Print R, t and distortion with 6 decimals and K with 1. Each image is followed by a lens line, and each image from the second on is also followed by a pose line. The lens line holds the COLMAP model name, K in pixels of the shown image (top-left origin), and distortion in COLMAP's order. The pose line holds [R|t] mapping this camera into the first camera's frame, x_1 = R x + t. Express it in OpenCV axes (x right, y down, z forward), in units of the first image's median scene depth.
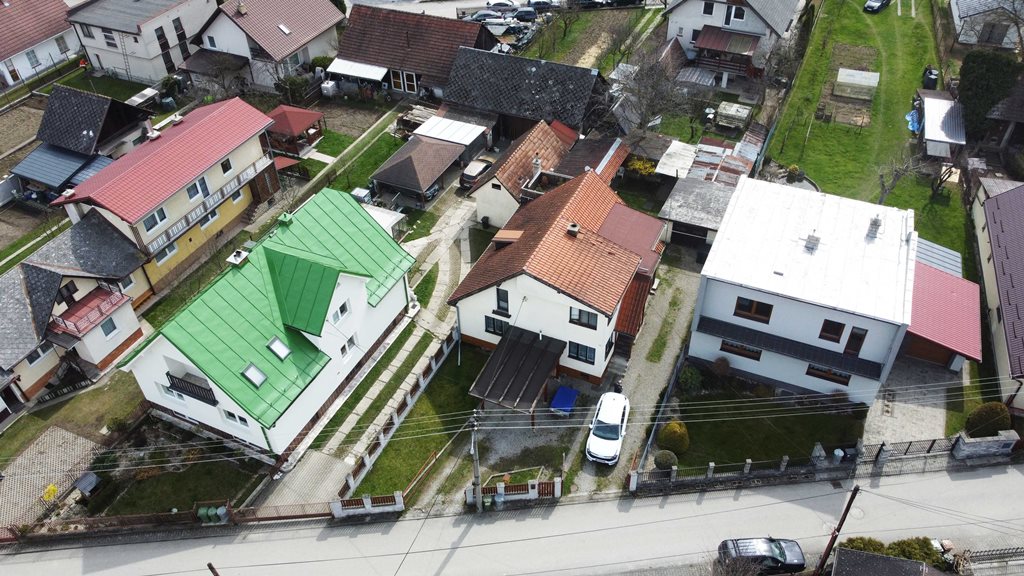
lens RADIAL K [[778.2, 0, 512.1], [0, 778.2, 273.3], [0, 0, 1]] dist [0.000872, -0.002291]
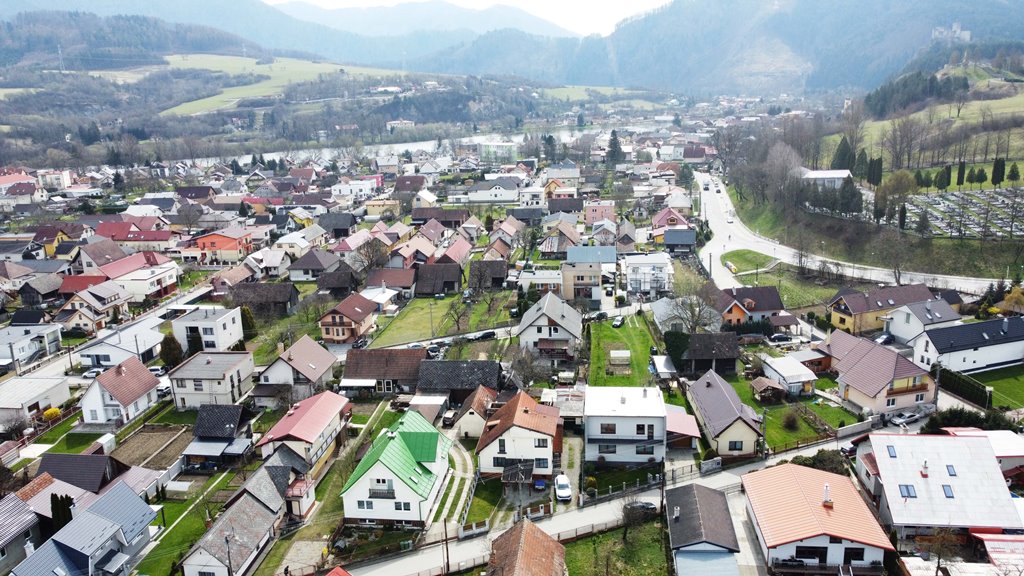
lens RADIAL K [[778.2, 0, 512.1], [0, 778.2, 273.3], [0, 0, 1]] dist [0.000872, -0.002291]
pose [[0.951158, -0.081708, 0.297693, -0.430567], [0.209168, 0.879809, -0.426830, 0.395765], [-0.227038, 0.468251, 0.853929, -0.796345]]
